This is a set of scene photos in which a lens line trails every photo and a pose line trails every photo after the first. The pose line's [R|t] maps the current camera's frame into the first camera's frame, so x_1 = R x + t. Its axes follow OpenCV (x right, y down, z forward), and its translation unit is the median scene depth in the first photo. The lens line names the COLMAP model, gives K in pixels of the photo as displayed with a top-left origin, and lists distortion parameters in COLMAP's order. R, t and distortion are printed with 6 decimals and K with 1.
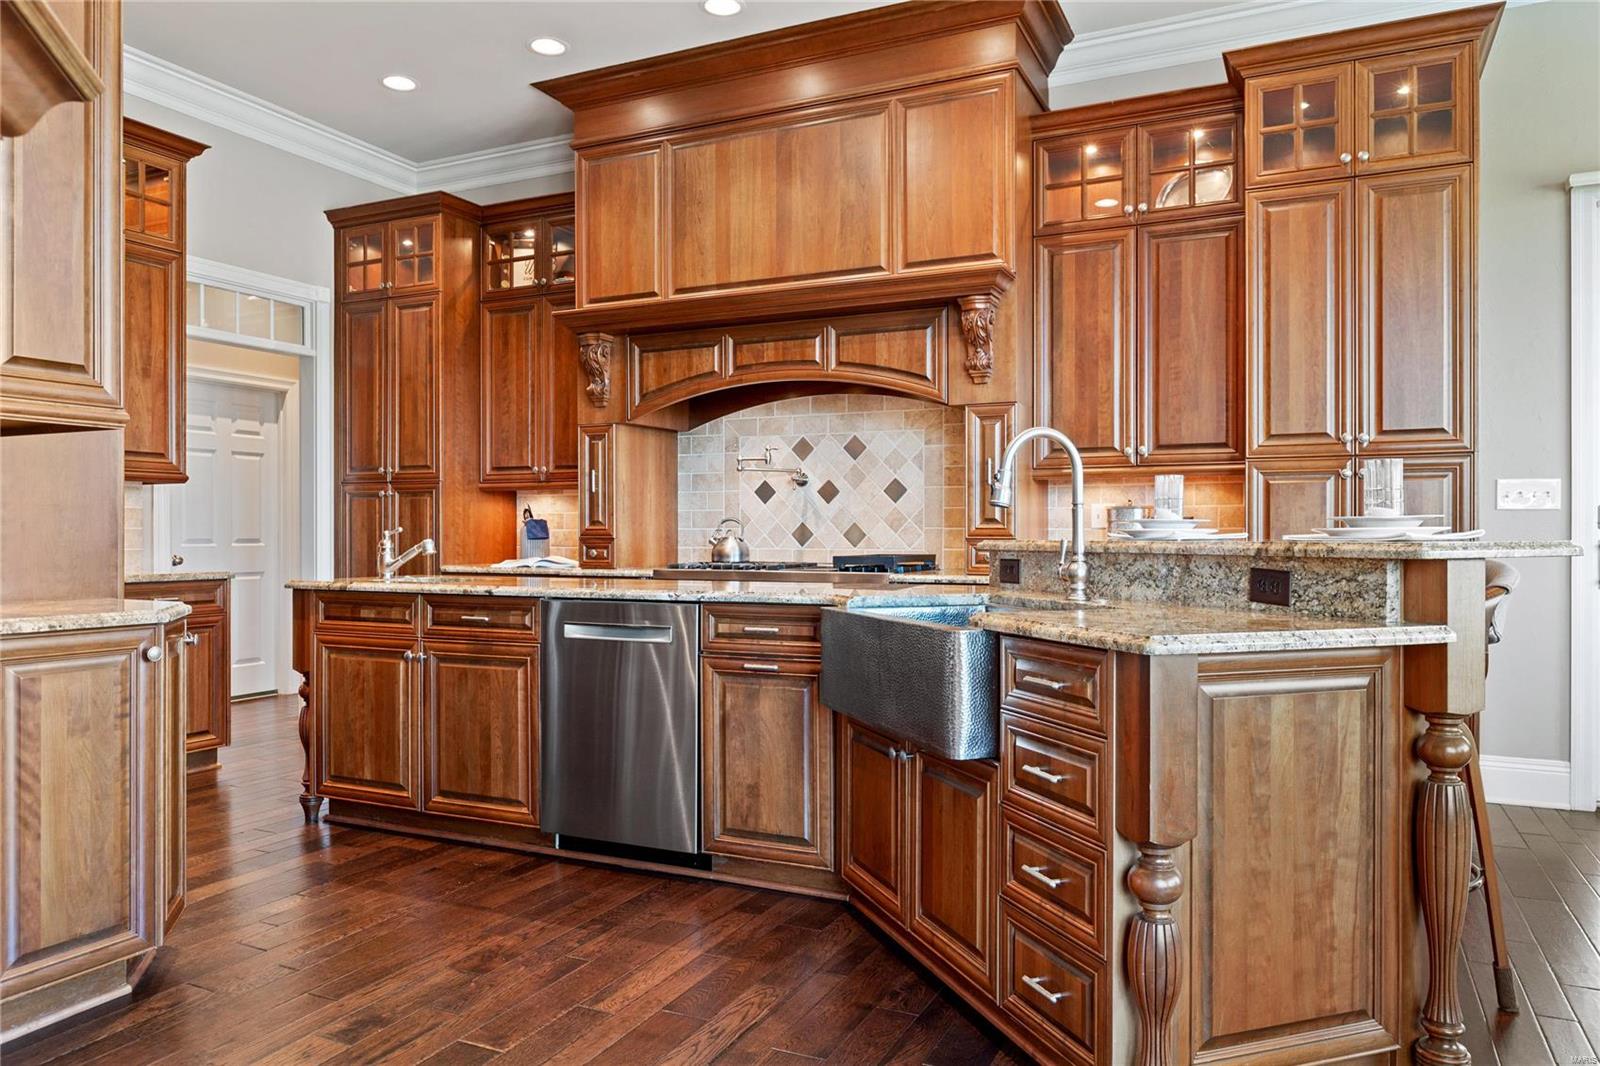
lens RADIAL K [[1086.0, 0, 808.3], [0, 1086.0, 536.7], [0, 0, 1]] dist [0.002289, -0.004532]
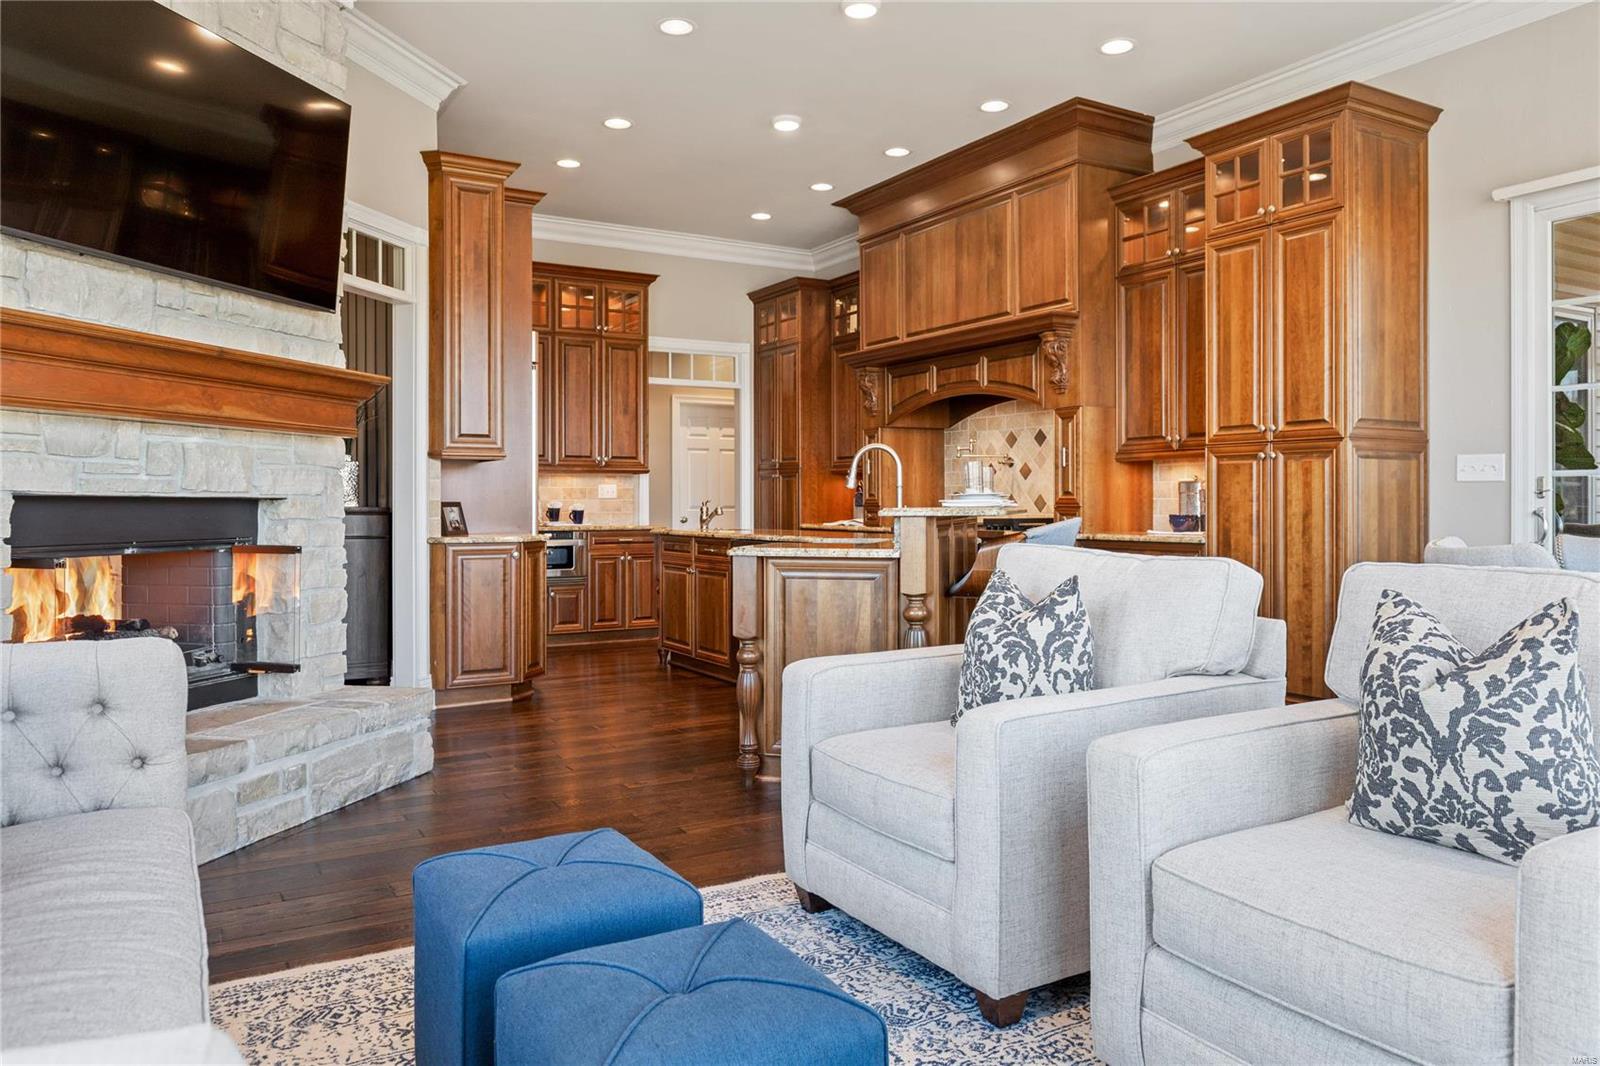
lens RADIAL K [[1086.0, 0, 807.7], [0, 1086.0, 501.9], [0, 0, 1]] dist [0.002289, -0.004532]
pose [[0.831219, -0.000814, -0.555945, 0.584499], [-0.000650, 0.999997, -0.002437, -0.000281], [0.555945, 0.002387, 0.831215, -0.284338]]
